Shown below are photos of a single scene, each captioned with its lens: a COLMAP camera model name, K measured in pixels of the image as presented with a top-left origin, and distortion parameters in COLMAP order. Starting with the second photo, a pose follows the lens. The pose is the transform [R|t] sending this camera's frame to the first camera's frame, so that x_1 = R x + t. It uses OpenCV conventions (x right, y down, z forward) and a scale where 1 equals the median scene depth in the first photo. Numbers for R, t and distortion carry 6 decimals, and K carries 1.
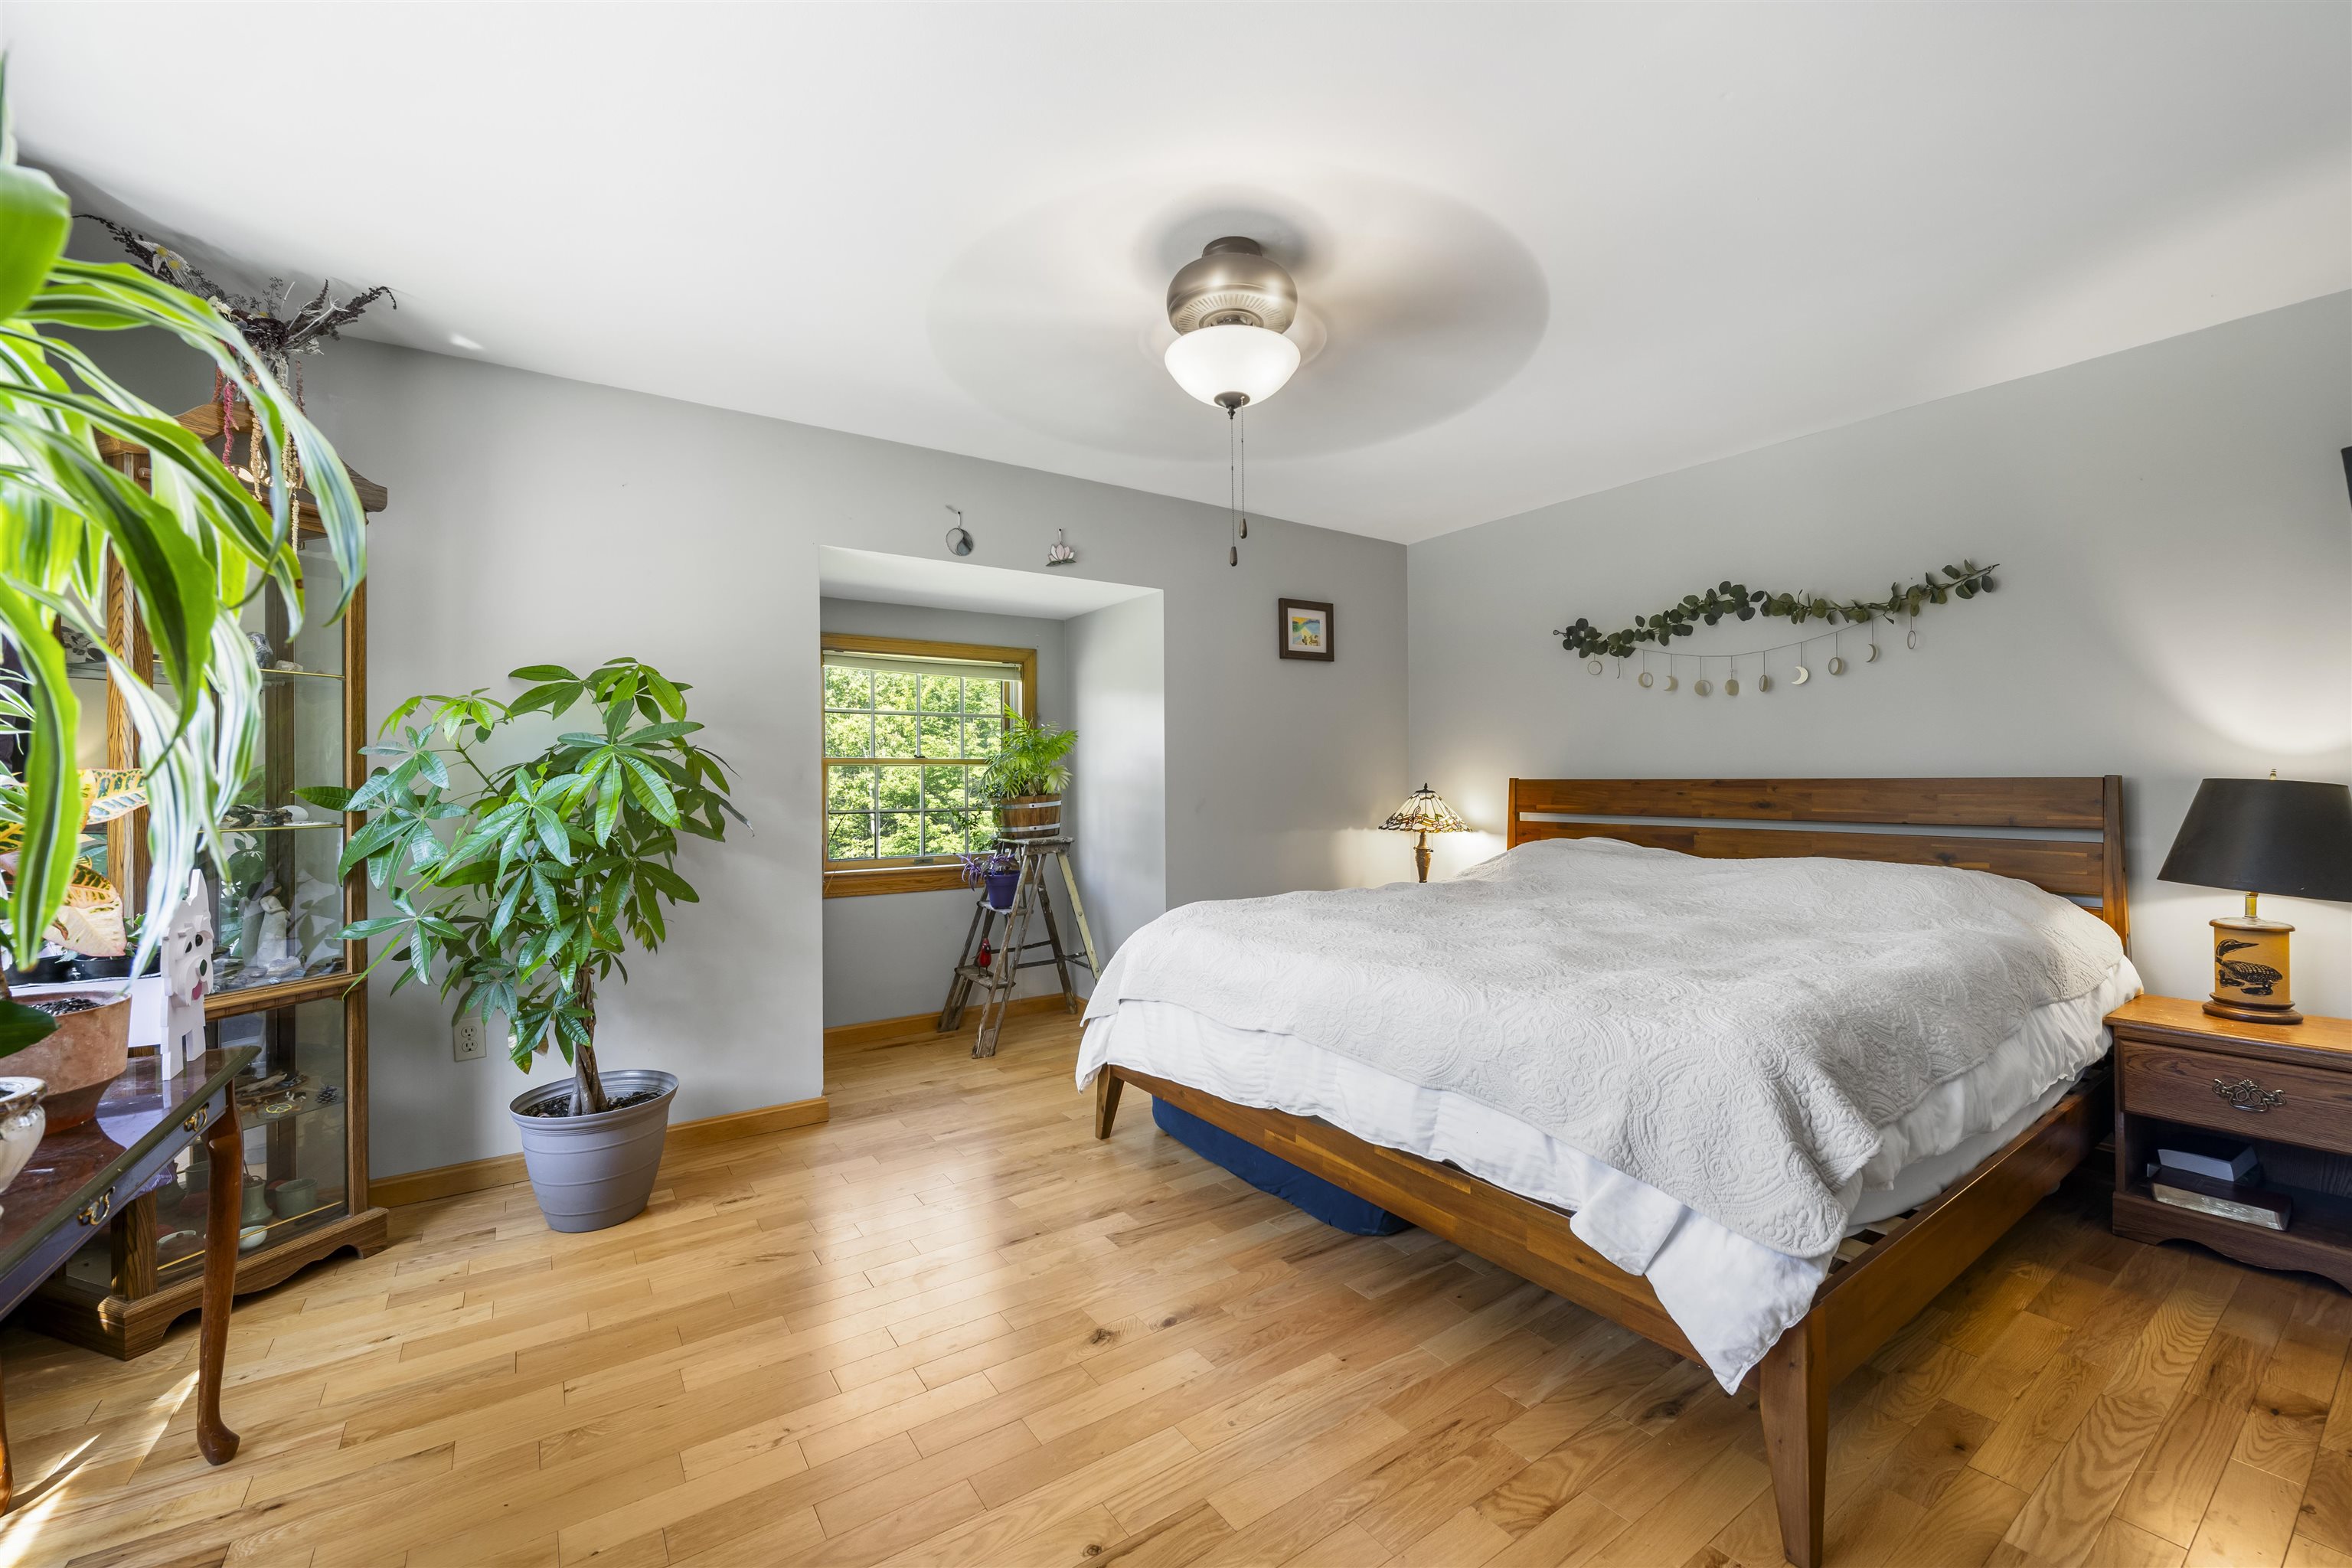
lens RADIAL K [[957.9, 0, 1170.3], [0, 957.9, 763.3], [0, 0, 1]] dist [-0.007533, -0.000577]
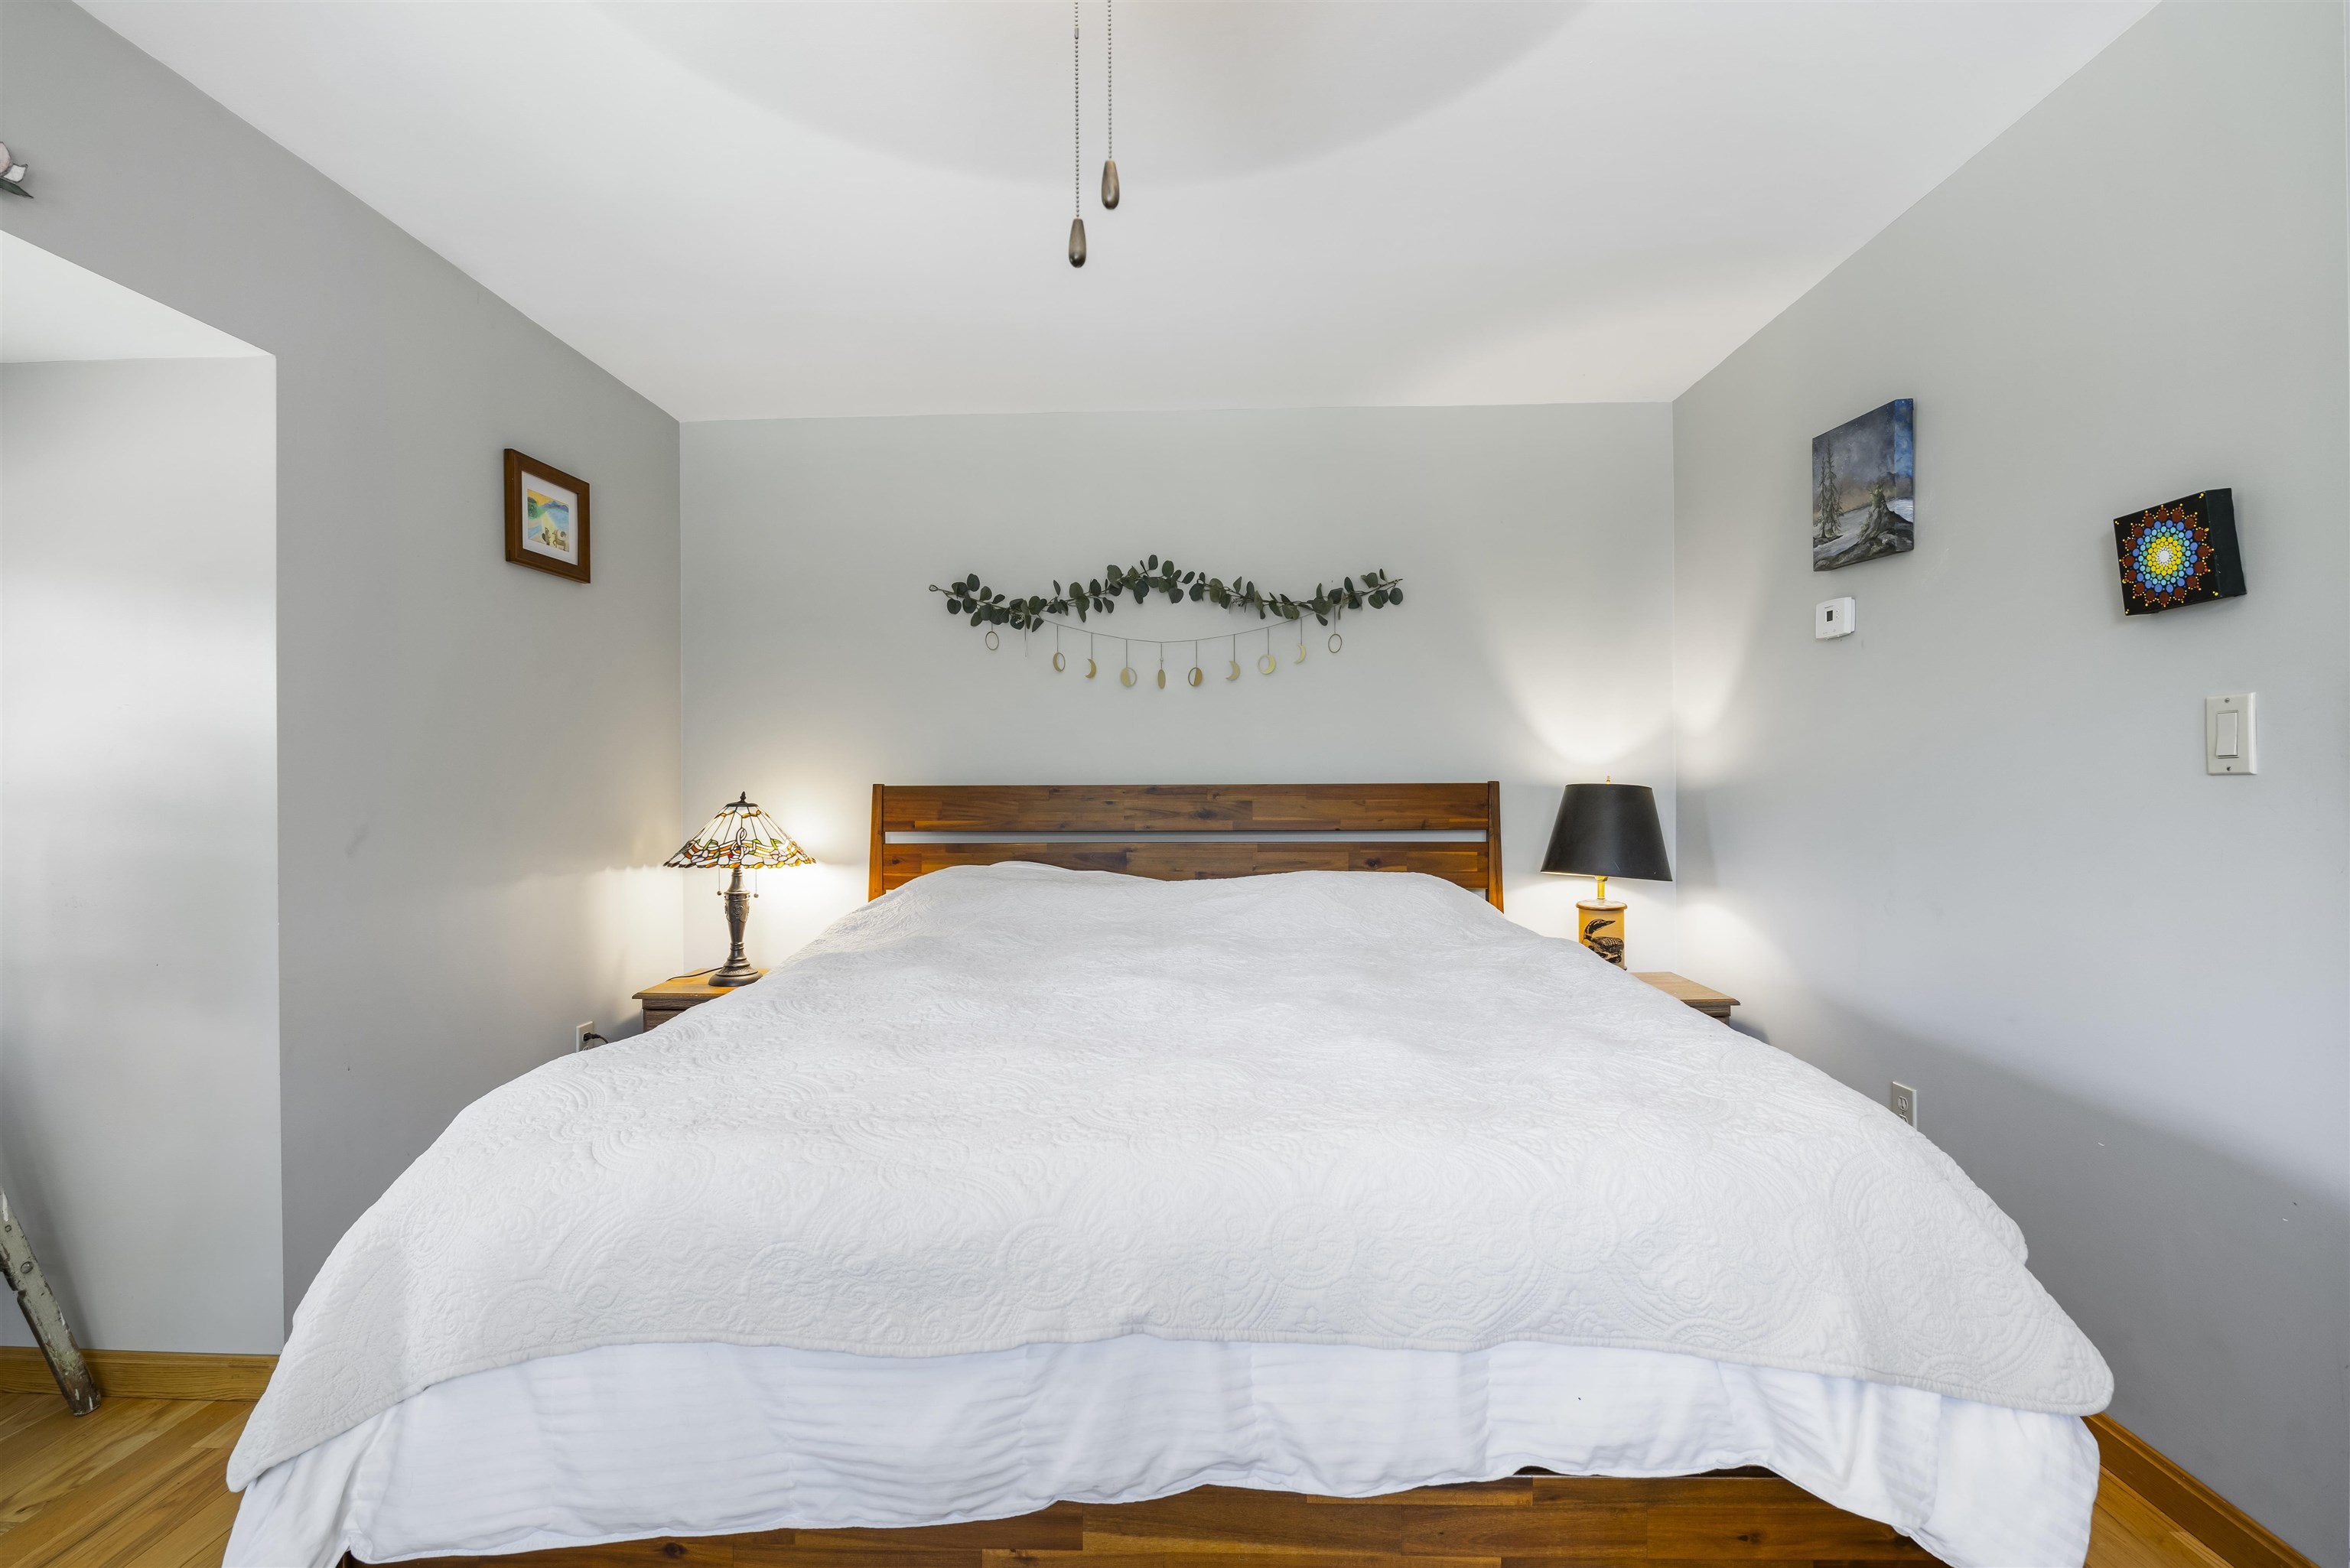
lens RADIAL K [[1051.5, 0, 1174.6], [0, 1051.5, 780.6], [0, 0, 1]] dist [-0.002815, -0.003594]
pose [[0.590481, 0.004180, 0.807041, -0.171963], [-0.011477, 0.999929, 0.003219, 0.009351], [-0.806970, -0.011163, 0.590487, 0.433932]]
